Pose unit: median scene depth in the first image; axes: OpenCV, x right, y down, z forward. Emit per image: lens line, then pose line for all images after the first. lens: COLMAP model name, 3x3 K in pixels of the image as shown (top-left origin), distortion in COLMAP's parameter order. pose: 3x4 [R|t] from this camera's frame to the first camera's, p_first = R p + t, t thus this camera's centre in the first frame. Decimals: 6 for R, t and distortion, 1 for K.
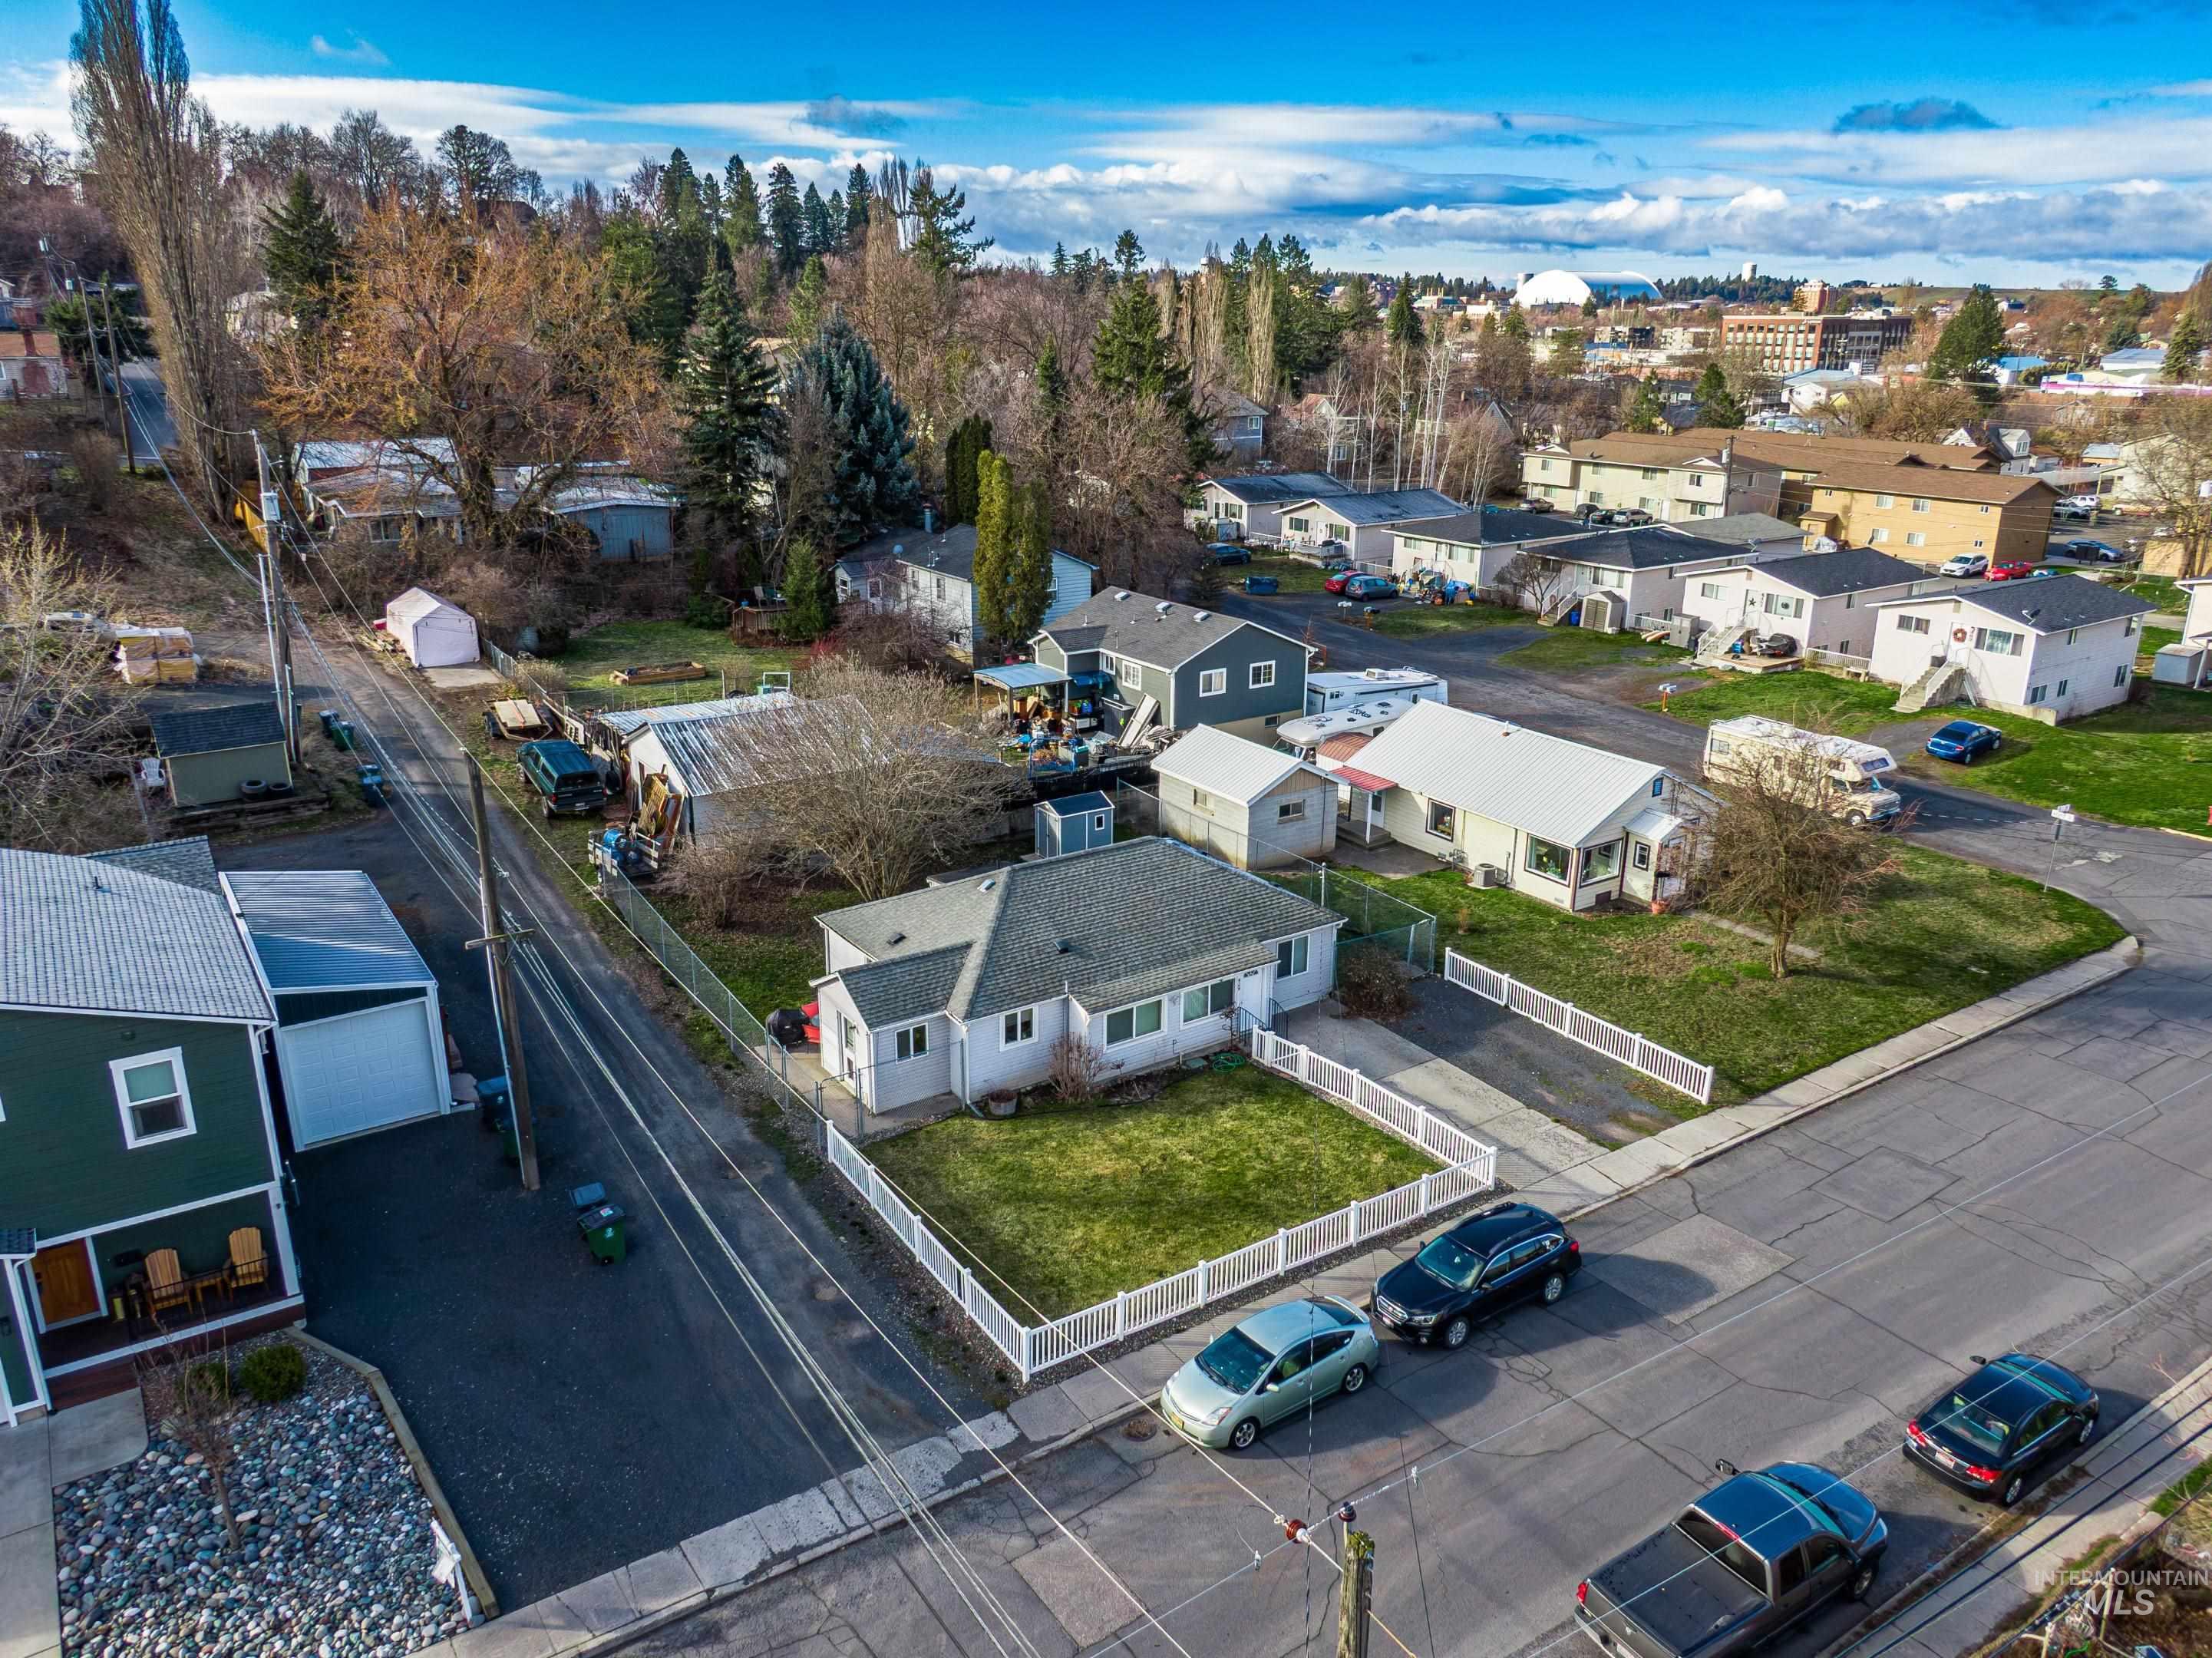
lens RADIAL K [[1557.9, 0, 1109.6], [0, 1557.9, 842.0], [0, 0, 1]] dist [0.059067, -0.093163]
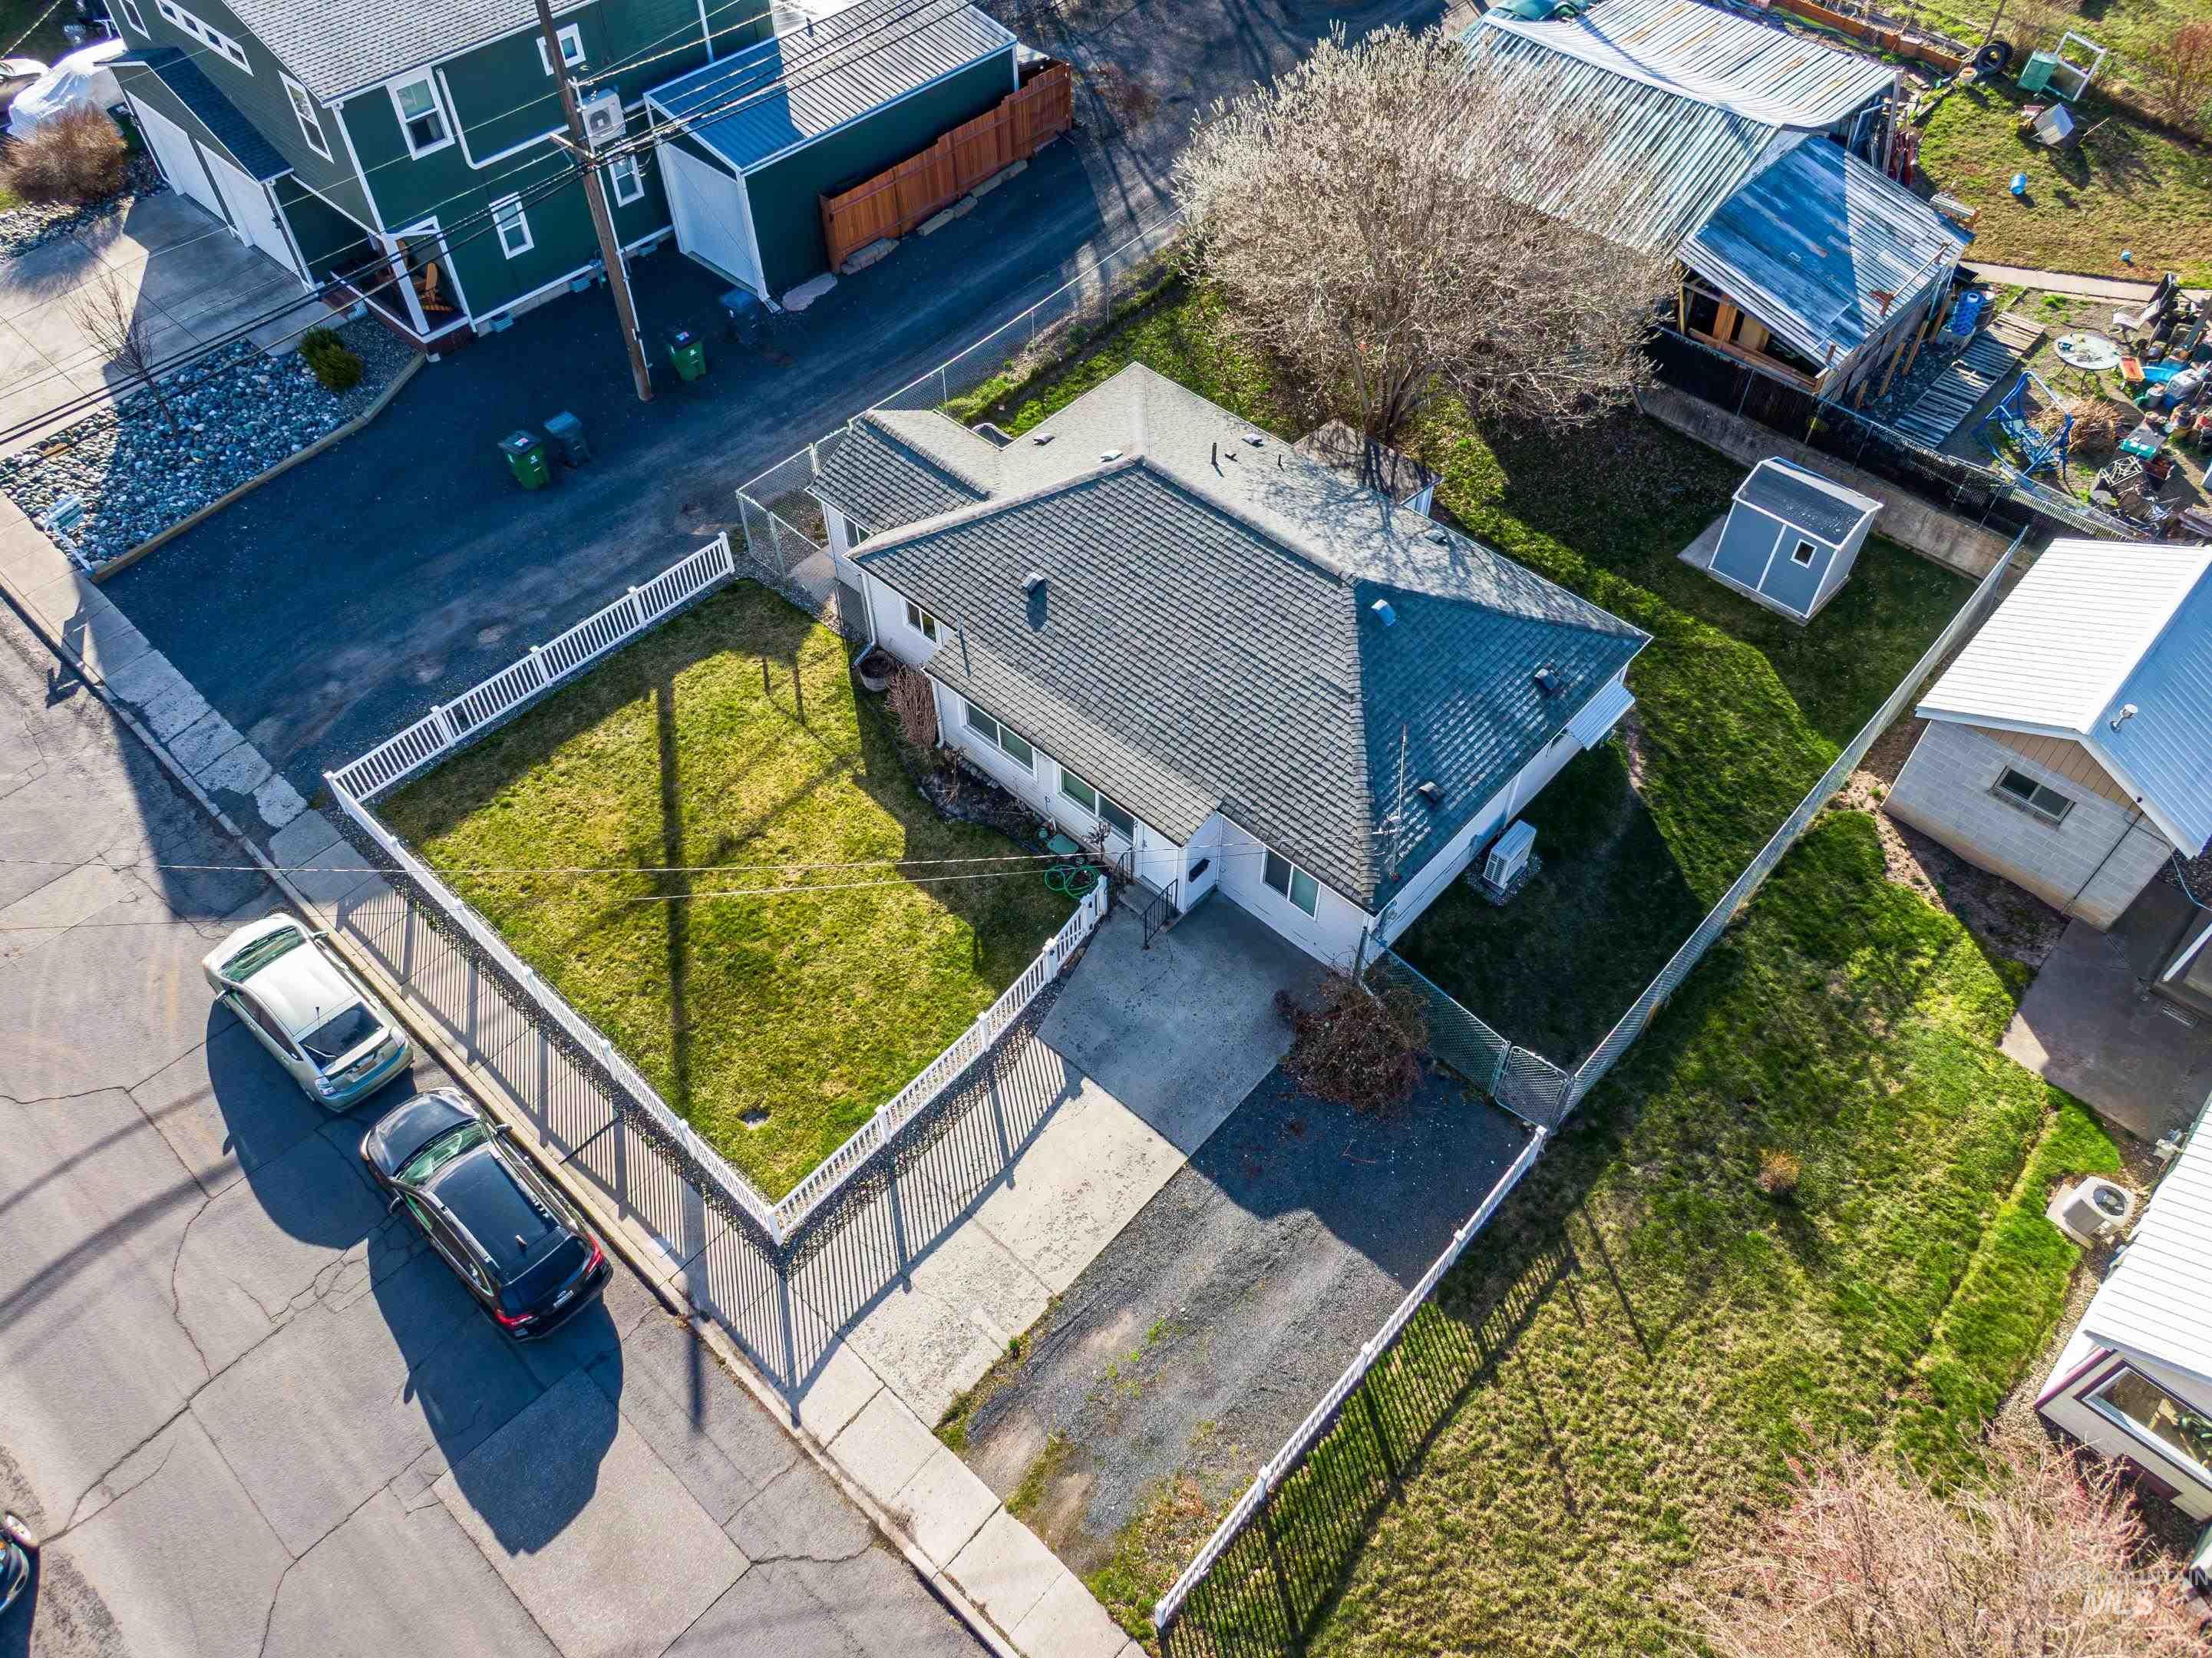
lens RADIAL K [[1582.4, 0, 1108.5], [0, 1582.4, 821.2], [0, 0, 1]] dist [0.040286, -0.065442]
pose [[0.224662, 0.747775, -0.624788, 0.373196], [-0.308436, 0.662782, 0.682340, -0.266303], [0.924334, 0.039411, 0.379543, 0.573479]]
